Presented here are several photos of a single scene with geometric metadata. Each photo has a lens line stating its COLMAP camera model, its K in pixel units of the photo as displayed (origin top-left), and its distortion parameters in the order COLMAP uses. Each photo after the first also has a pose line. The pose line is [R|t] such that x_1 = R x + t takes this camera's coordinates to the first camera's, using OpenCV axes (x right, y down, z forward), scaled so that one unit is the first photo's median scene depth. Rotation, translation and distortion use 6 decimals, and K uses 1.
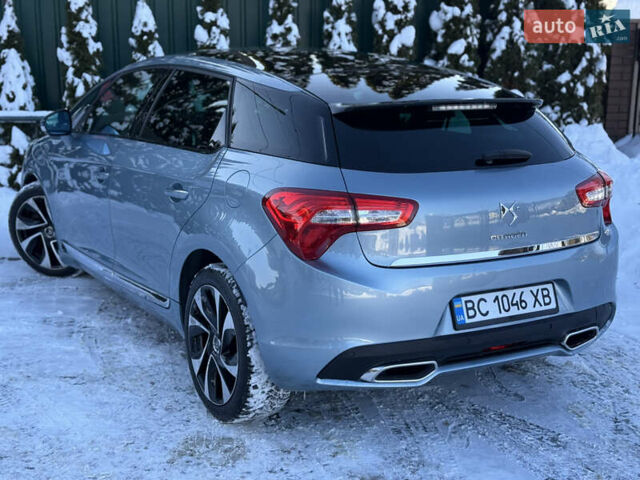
lens RADIAL K [[980.7, 0, 332.4], [0, 980.7, 241.5], [0, 0, 1]] dist [0.214151, -0.477804]
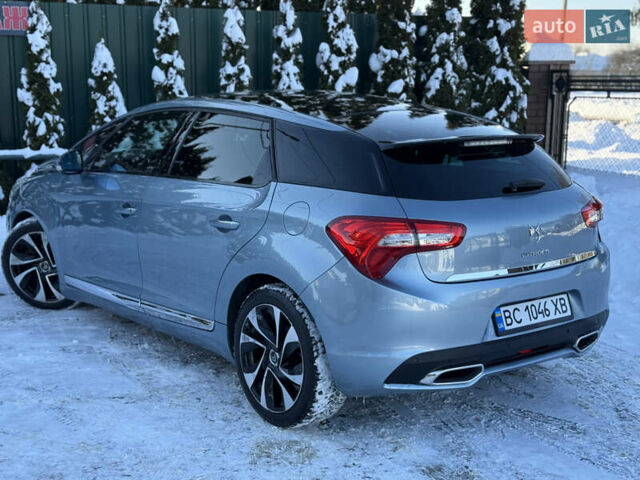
lens RADIAL K [[980.7, 0, 332.4], [0, 980.7, 241.5], [0, 0, 1]] dist [0.214151, -0.477804]
pose [[0.989631, -0.025496, 0.141353, -0.104449], [0.030200, 0.999056, -0.031233, 0.004567], [-0.140423, 0.035178, 0.989466, -0.052859]]
